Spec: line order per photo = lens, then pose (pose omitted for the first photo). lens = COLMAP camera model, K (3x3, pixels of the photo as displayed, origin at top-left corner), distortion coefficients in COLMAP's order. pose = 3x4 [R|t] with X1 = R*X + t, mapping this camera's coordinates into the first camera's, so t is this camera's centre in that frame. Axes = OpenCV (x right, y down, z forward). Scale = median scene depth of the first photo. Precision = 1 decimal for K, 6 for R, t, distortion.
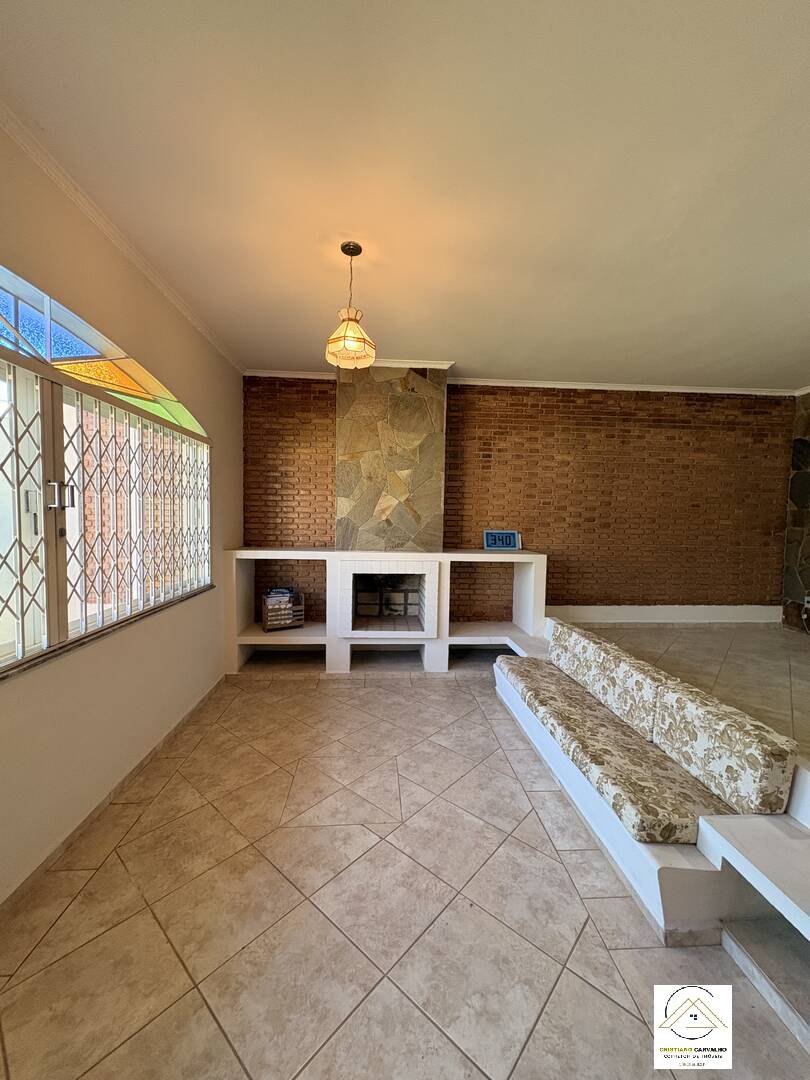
lens RADIAL K [[429.2, 0, 405.7], [0, 429.2, 539.8], [0, 0, 1]] dist [0.000228, 0.000260]
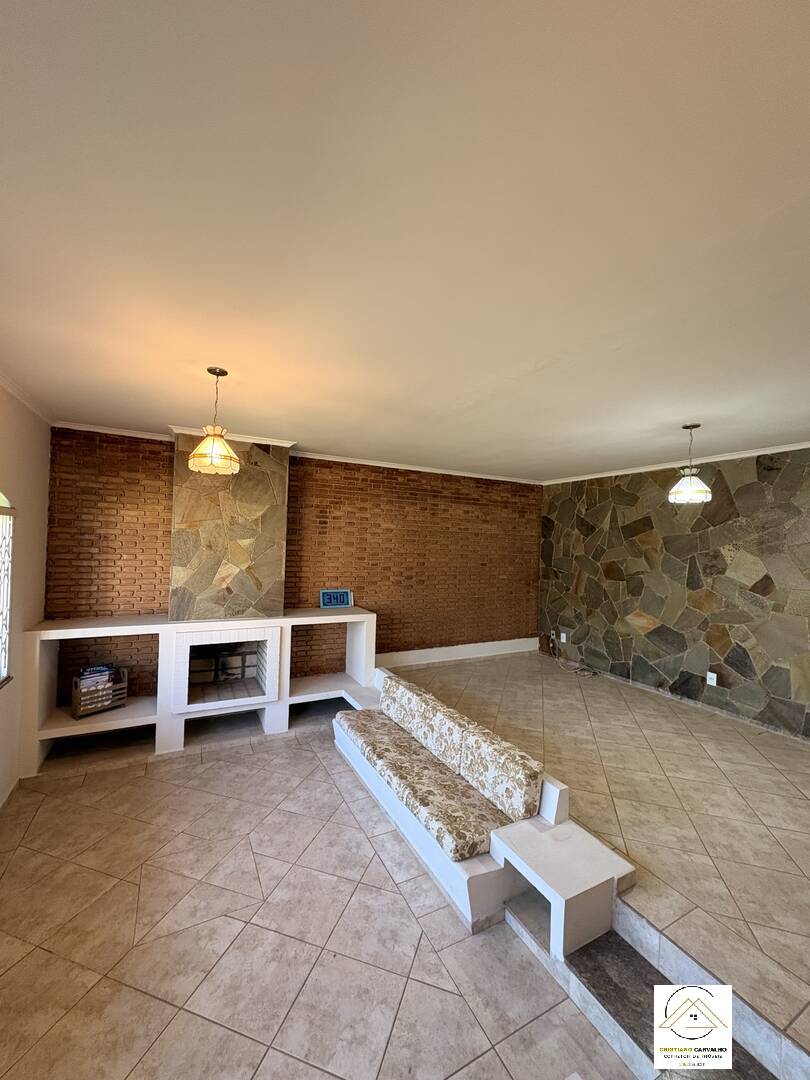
lens RADIAL K [[429.2, 0, 405.7], [0, 429.2, 539.8], [0, 0, 1]] dist [0.000228, 0.000260]
pose [[0.914858, 0.013409, 0.403553, -0.089186], [0.007751, 0.998681, -0.050755, -0.136203], [-0.403701, 0.049562, 0.913548, -0.129487]]
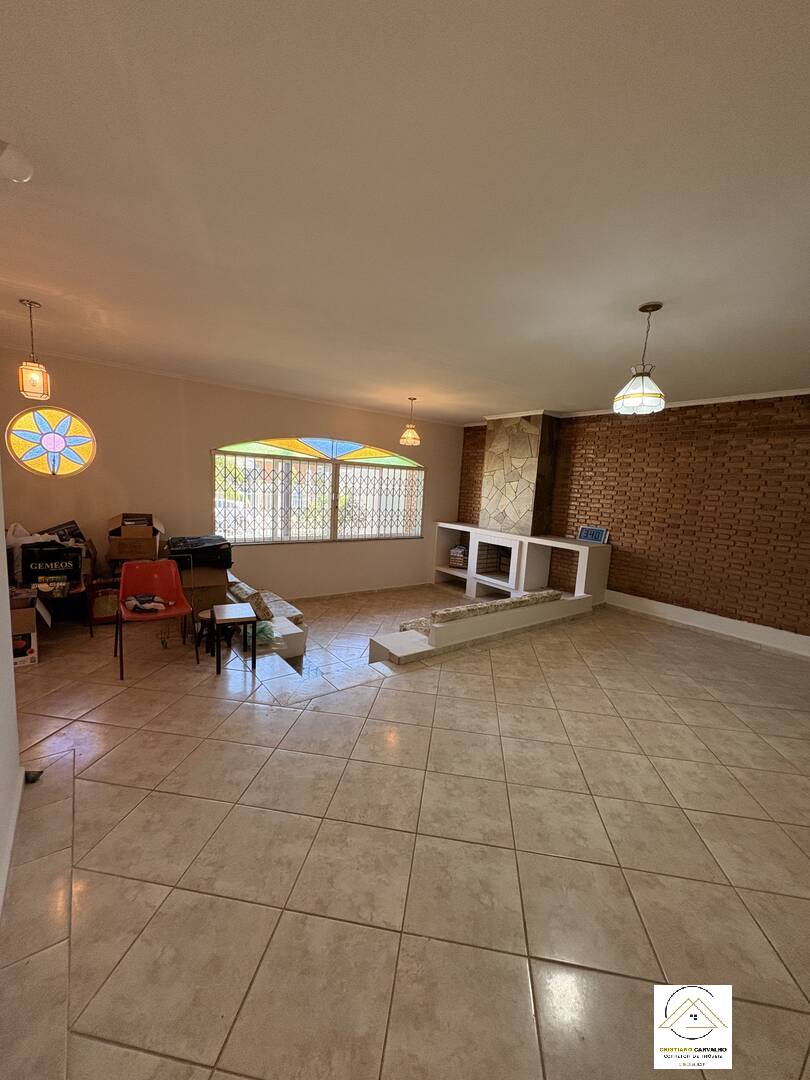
lens RADIAL K [[429.2, 0, 405.7], [0, 429.2, 539.8], [0, 0, 1]] dist [0.000228, 0.000260]
pose [[0.545508, 0.124078, -0.828870, 1.444463], [-0.092774, 0.991842, 0.087416, -0.065260], [0.832955, 0.029211, 0.552569, -0.262890]]
